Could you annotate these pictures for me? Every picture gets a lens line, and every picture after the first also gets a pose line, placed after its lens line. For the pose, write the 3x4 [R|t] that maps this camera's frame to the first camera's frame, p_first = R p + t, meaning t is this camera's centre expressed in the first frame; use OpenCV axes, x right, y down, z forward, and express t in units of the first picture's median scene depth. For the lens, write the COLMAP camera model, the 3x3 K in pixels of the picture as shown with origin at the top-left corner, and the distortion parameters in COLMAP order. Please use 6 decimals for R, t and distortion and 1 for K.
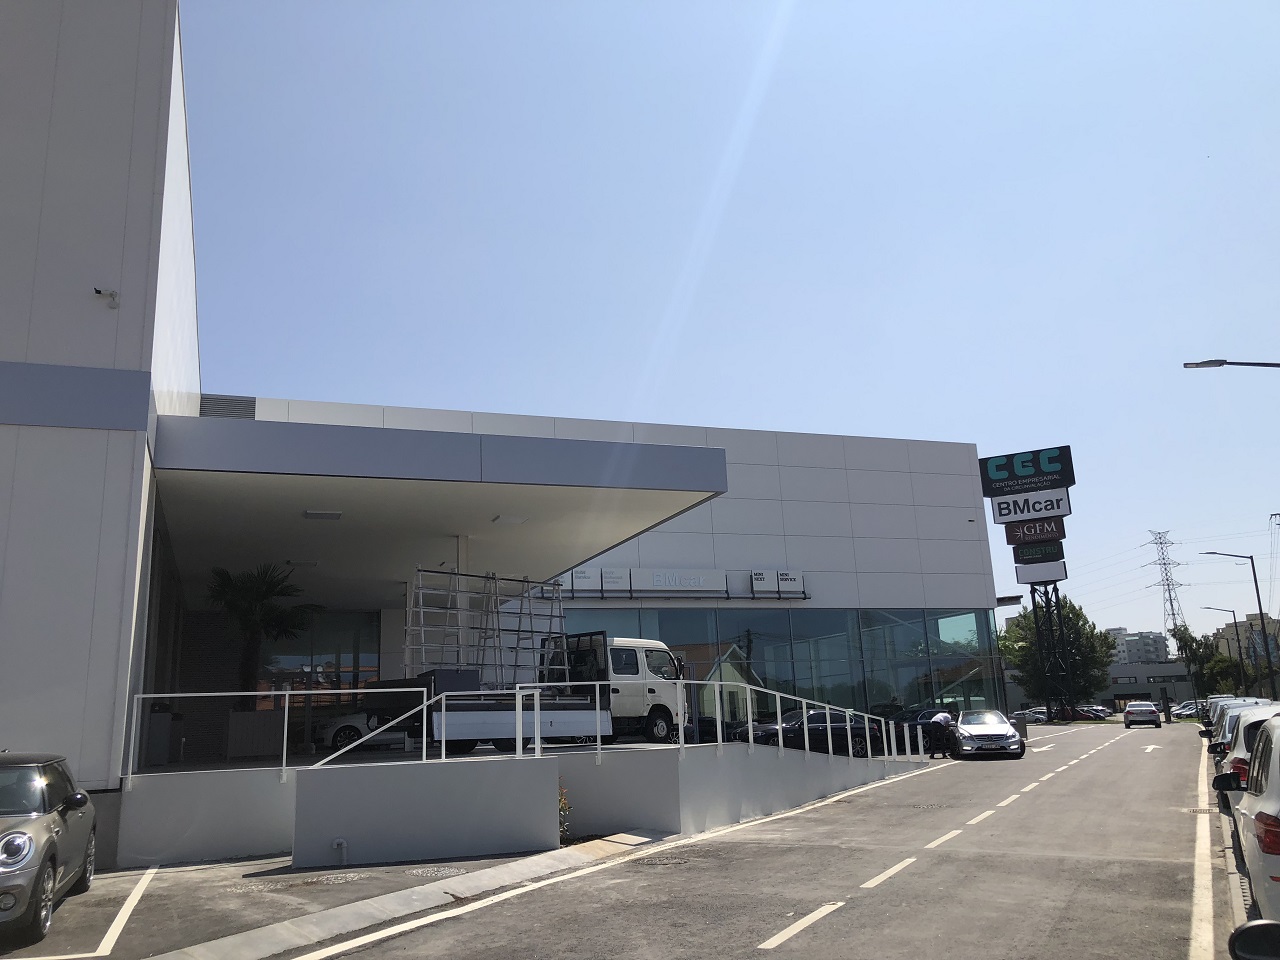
lens RADIAL K [[1075.3, 0, 640.0], [0, 1075.3, 480.0], [0, 0, 1]] dist [-0.000741, -0.000201]
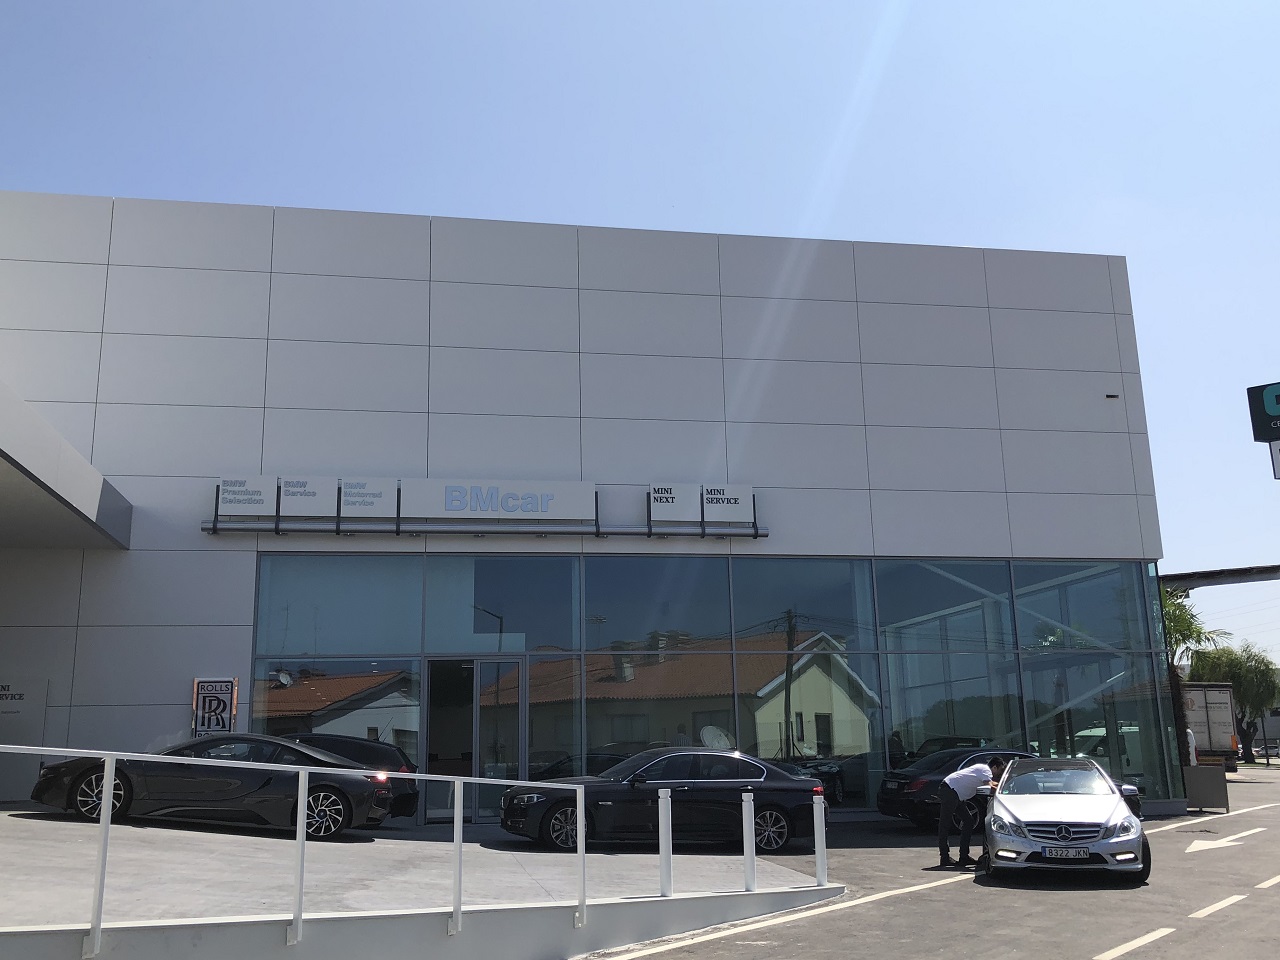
lens RADIAL K [[1220.8, 0, 640.0], [0, 1220.8, 480.0], [0, 0, 1]] dist [0.129994, -0.000997]
pose [[0.985633, -0.019100, -0.167816, 0.204950], [0.021533, 0.999688, 0.012685, 0.075604], [0.167521, -0.016116, 0.985737, 0.404571]]
